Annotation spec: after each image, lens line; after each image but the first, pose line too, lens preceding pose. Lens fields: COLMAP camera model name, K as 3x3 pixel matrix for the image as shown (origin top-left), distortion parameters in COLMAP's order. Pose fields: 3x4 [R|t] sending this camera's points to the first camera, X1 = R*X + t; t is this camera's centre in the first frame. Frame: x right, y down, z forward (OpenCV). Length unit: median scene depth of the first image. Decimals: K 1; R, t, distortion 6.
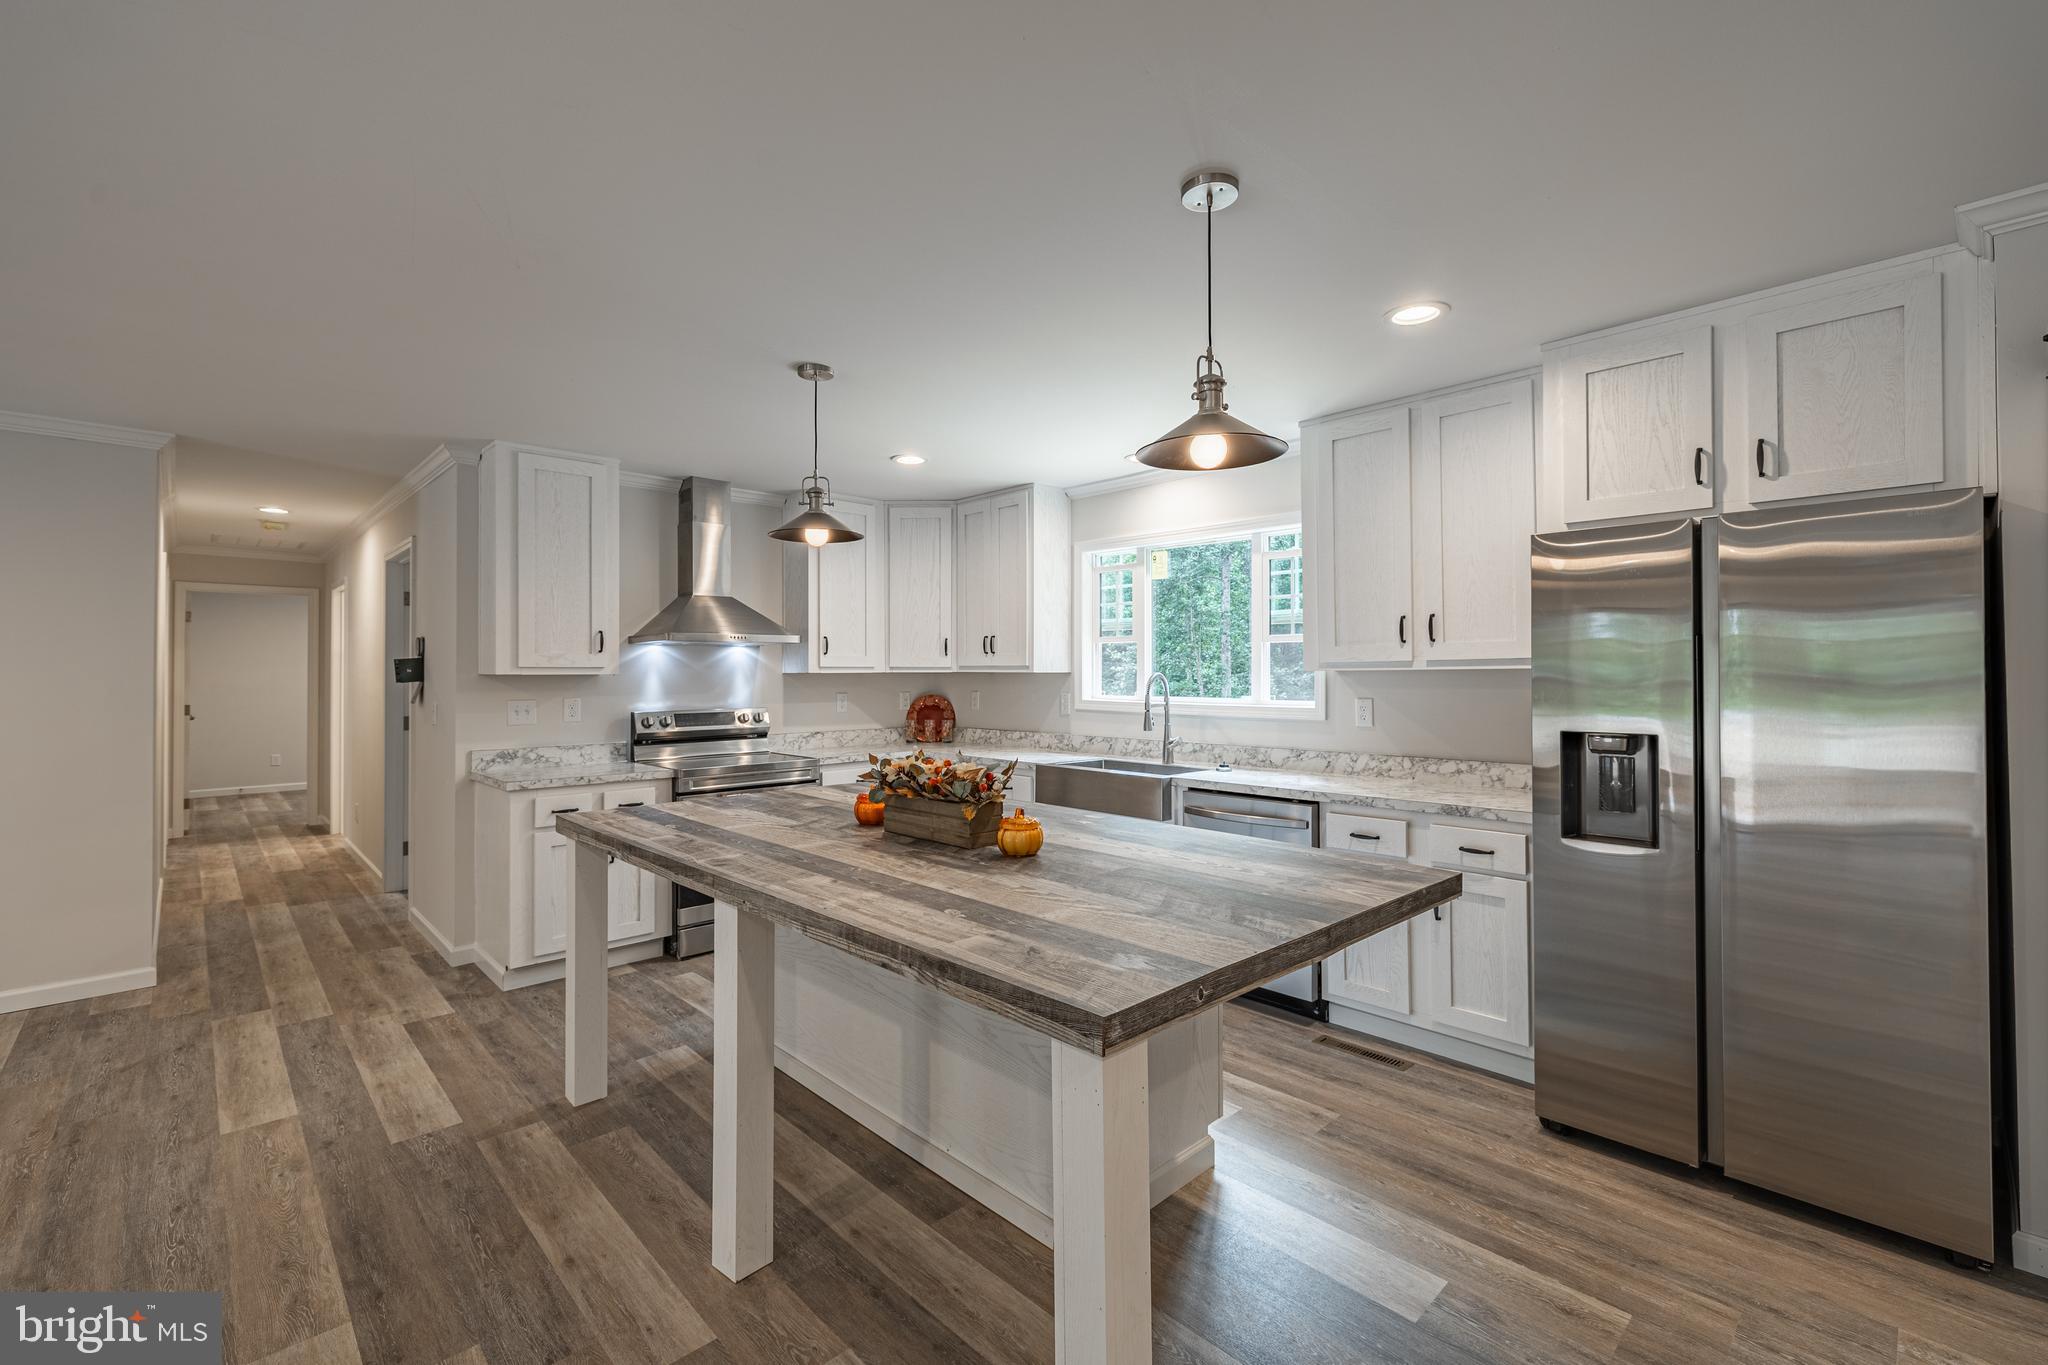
lens RADIAL K [[874.5, 0, 1025.1], [0, 874.5, 668.2], [0, 0, 1]] dist [0.006092, -0.000448]
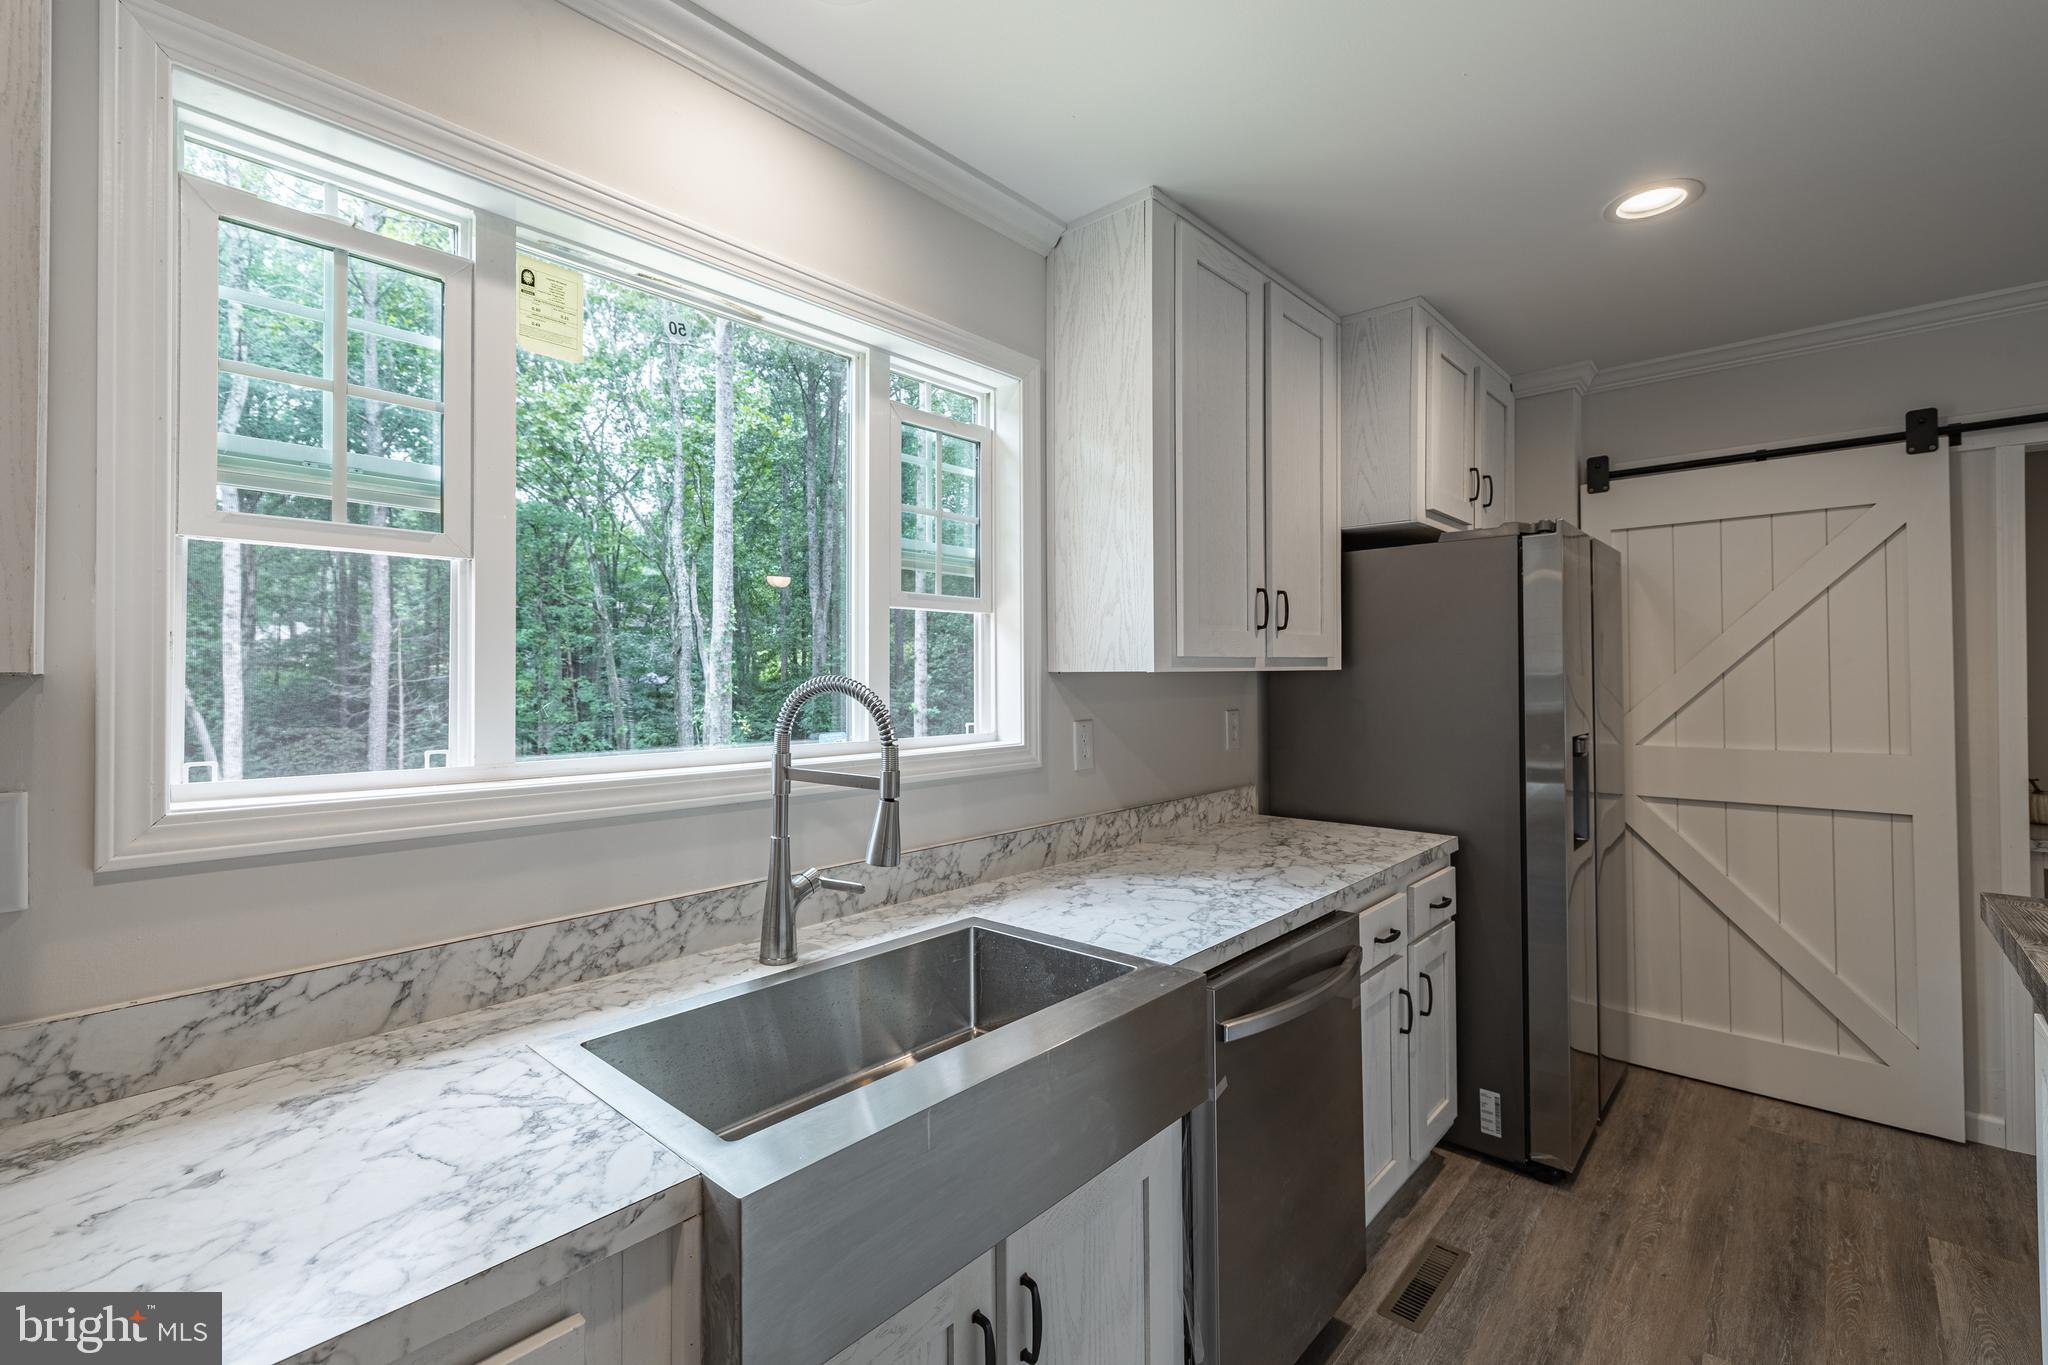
lens RADIAL K [[883.6, 0, 1018.1], [0, 883.6, 665.5], [0, 0, 1]] dist [0.001904, 0.000000]
pose [[-0.060868, 0.014176, 0.998045, -0.187582], [-0.002159, 0.999895, -0.014334, 0.006592], [-0.998144, -0.003027, -0.060831, 1.064016]]
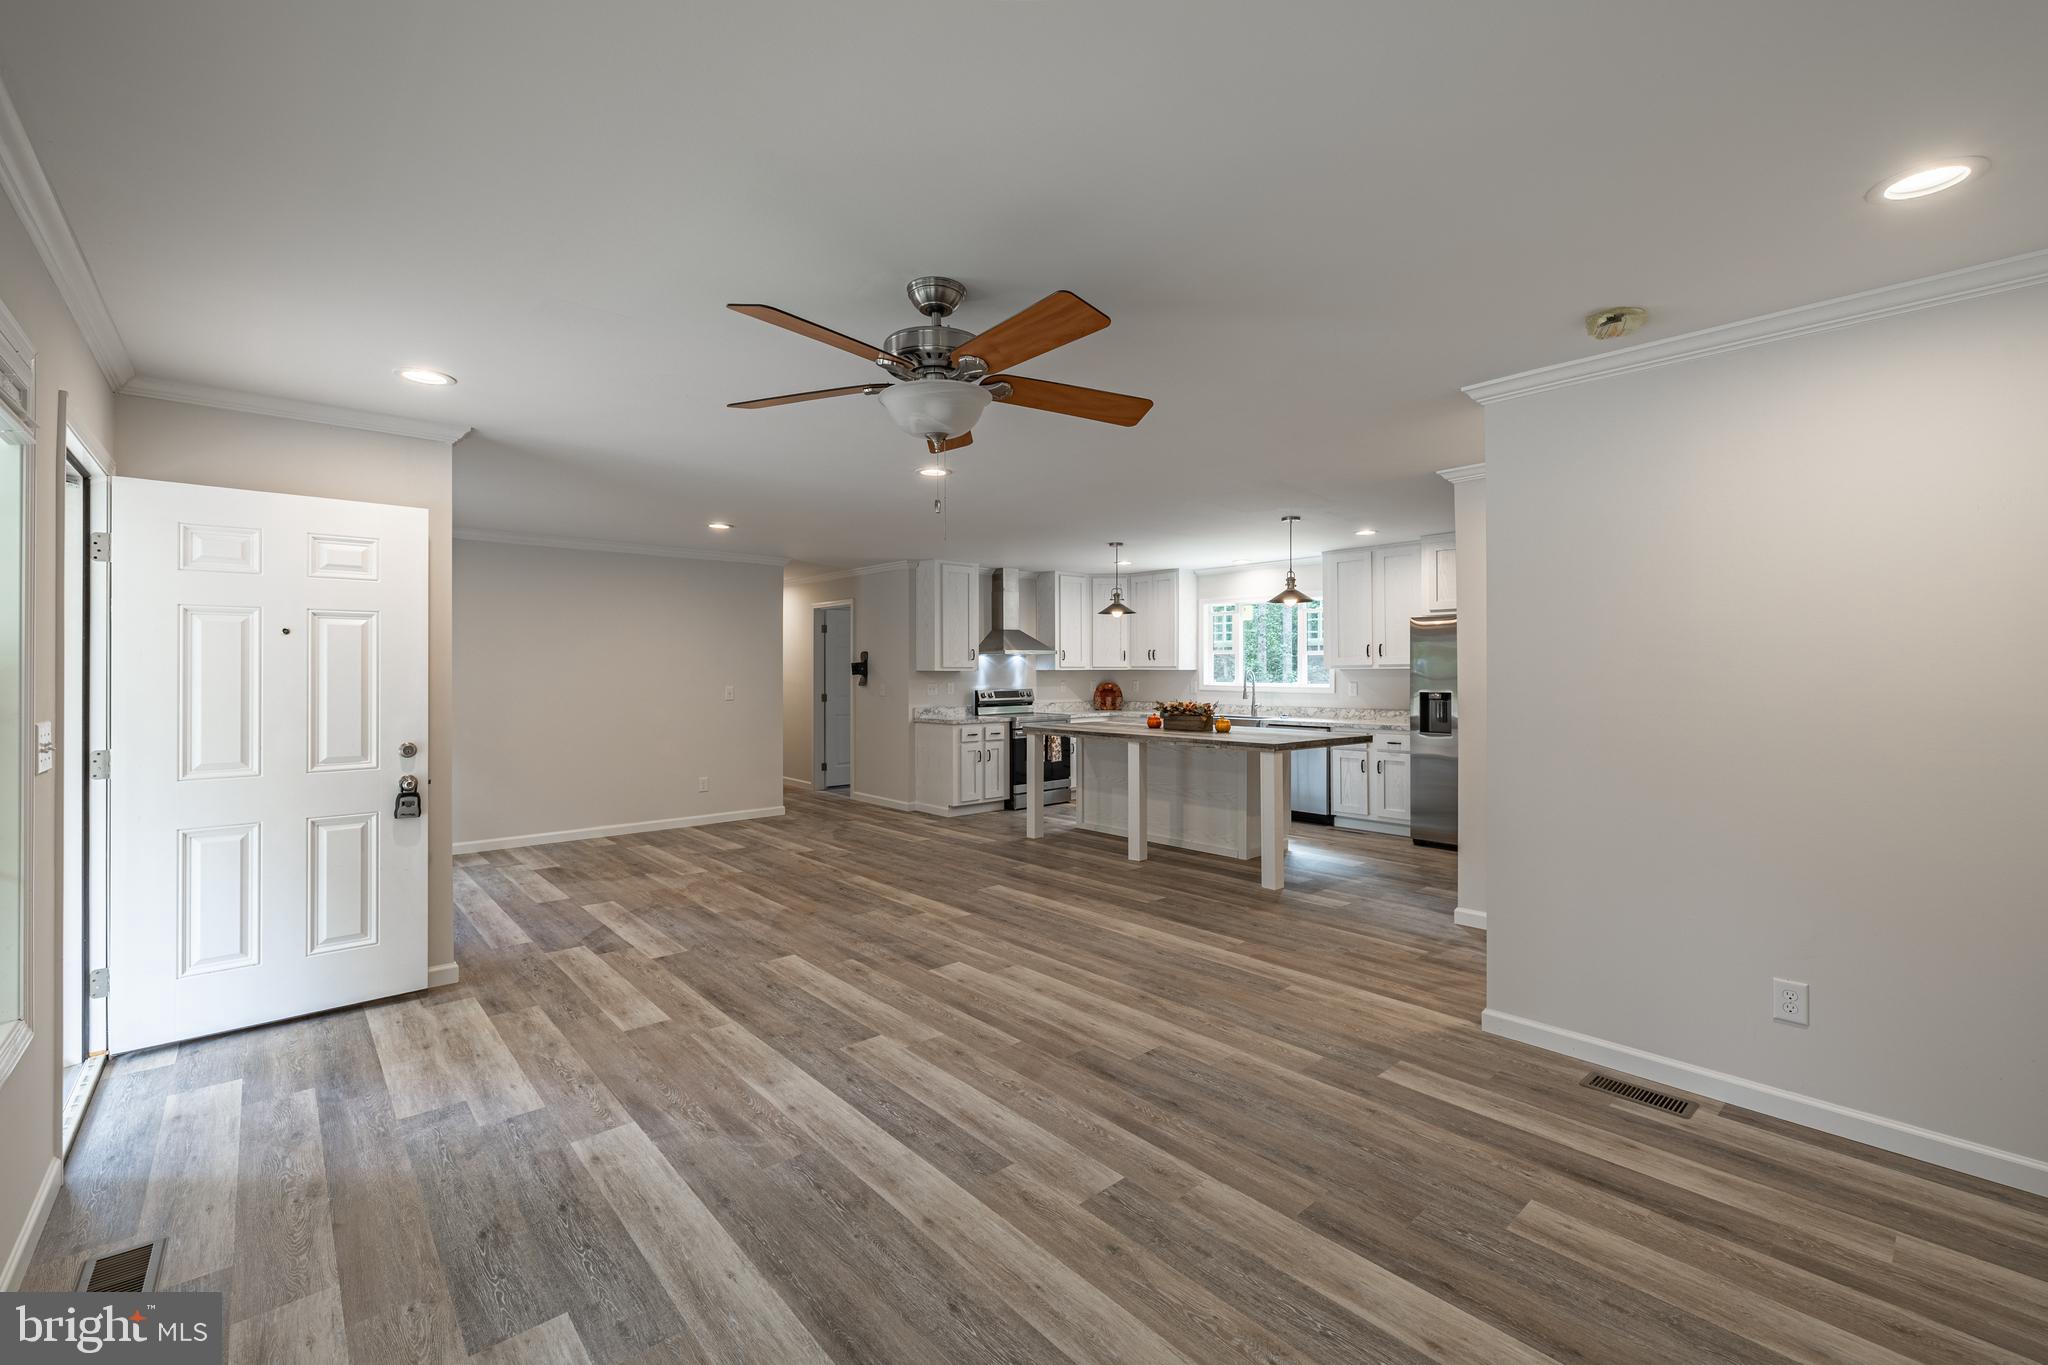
lens RADIAL K [[855.8, 0, 1025.1], [0, 855.8, 667.1], [0, 0, 1]] dist [0.002087, 0.000092]
pose [[0.999241, 0.000237, -0.038946, -0.311792], [-0.000167, 0.999998, 0.001805, -0.005415], [0.038946, -0.001797, 0.999240, -1.060072]]
